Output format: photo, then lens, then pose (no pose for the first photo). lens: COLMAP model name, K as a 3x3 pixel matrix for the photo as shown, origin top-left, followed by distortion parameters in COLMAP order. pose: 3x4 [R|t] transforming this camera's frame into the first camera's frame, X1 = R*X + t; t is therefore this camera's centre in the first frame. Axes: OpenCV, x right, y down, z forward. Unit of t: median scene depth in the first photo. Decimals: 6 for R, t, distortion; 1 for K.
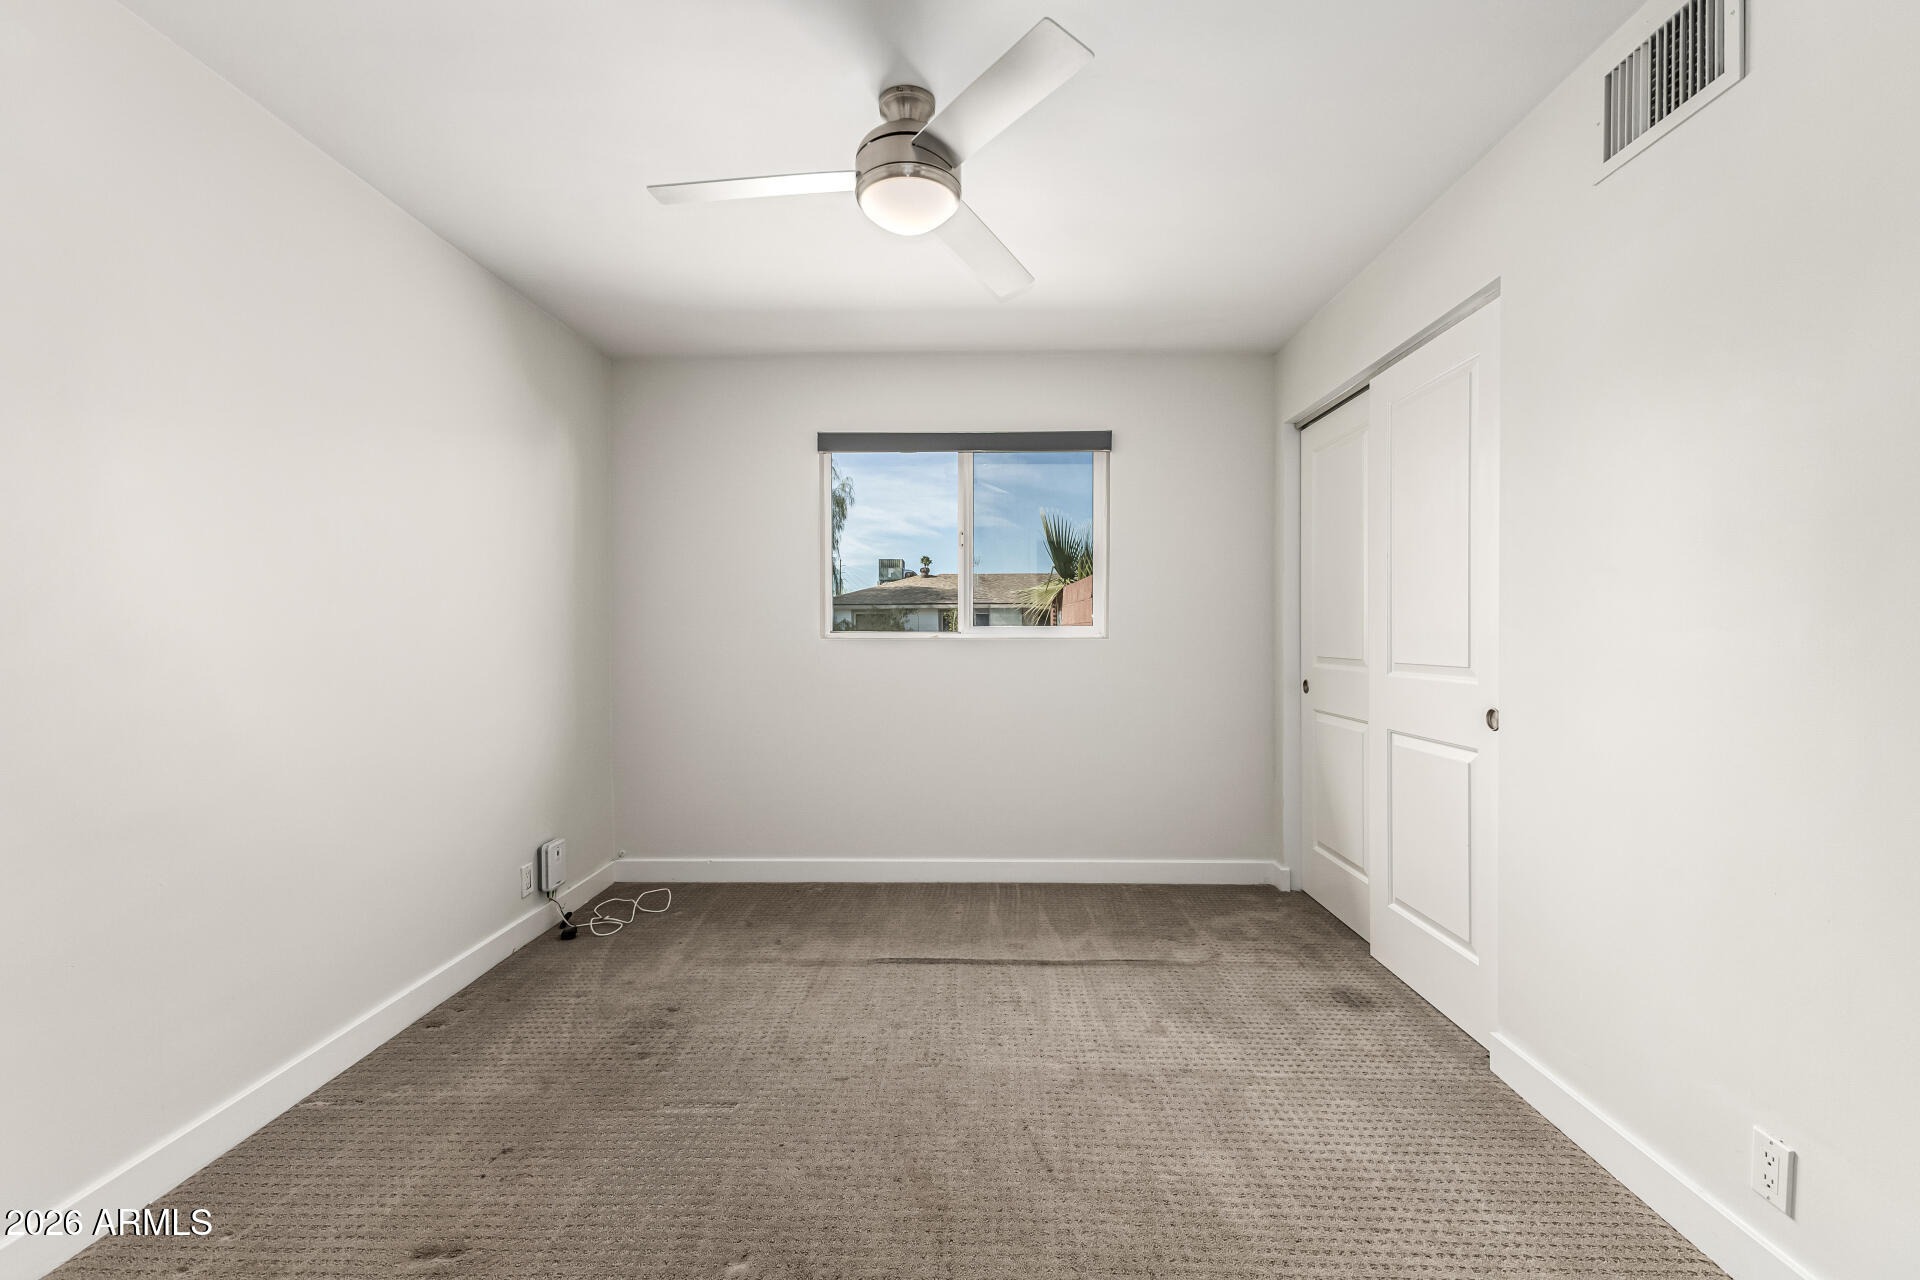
lens RADIAL K [[829.8, 0, 960.5], [0, 829.8, 634.5], [0, 0, 1]] dist [0.010189, -0.000698]
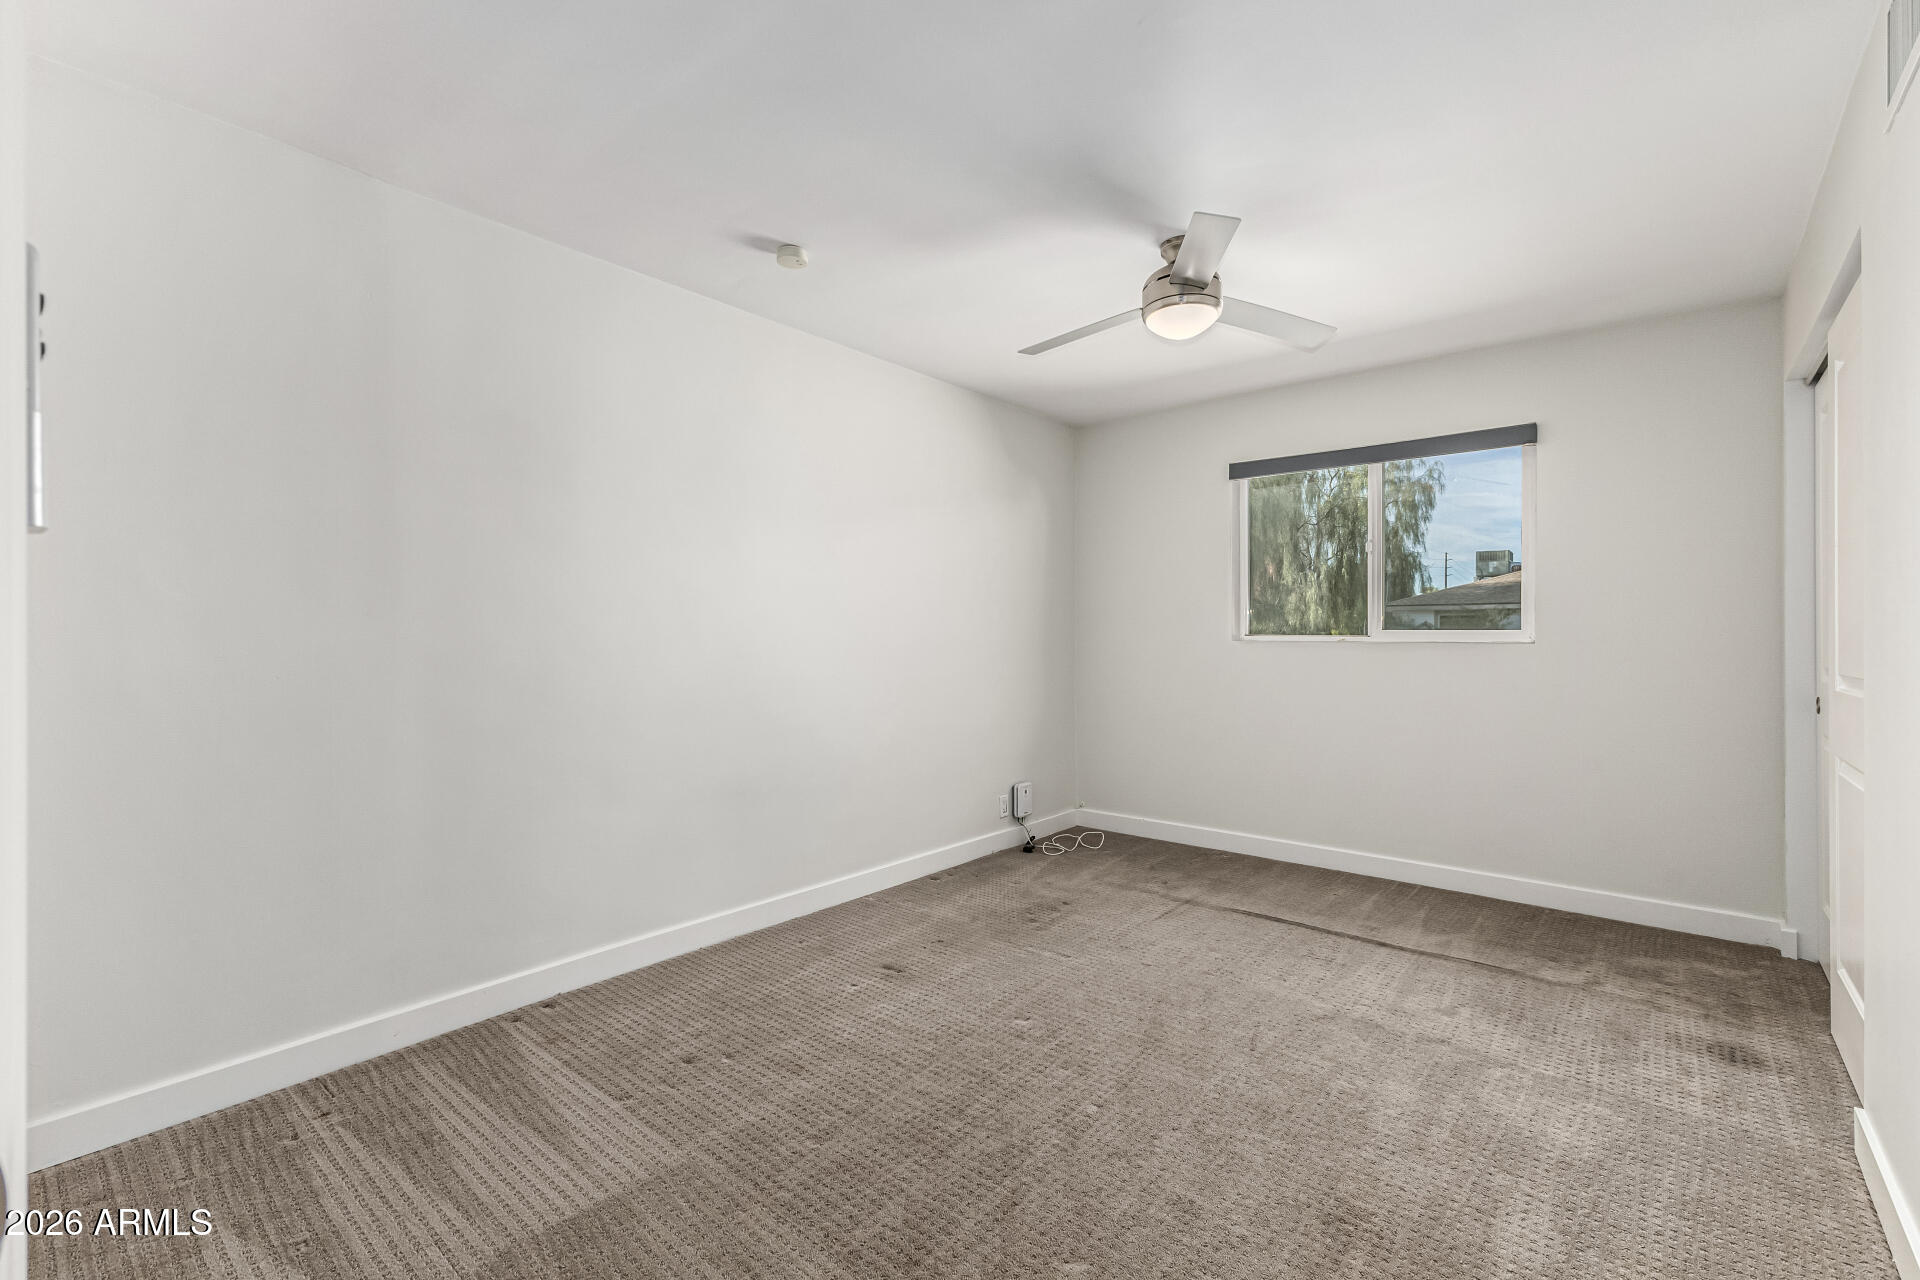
lens RADIAL K [[829.8, 0, 960.5], [0, 829.8, 634.5], [0, 0, 1]] dist [0.010189, -0.000698]
pose [[0.780211, 0.003073, -0.625509, 0.342269], [-0.005065, 0.999986, -0.001405, -0.002475], [0.625496, 0.004265, 0.780216, -0.185961]]
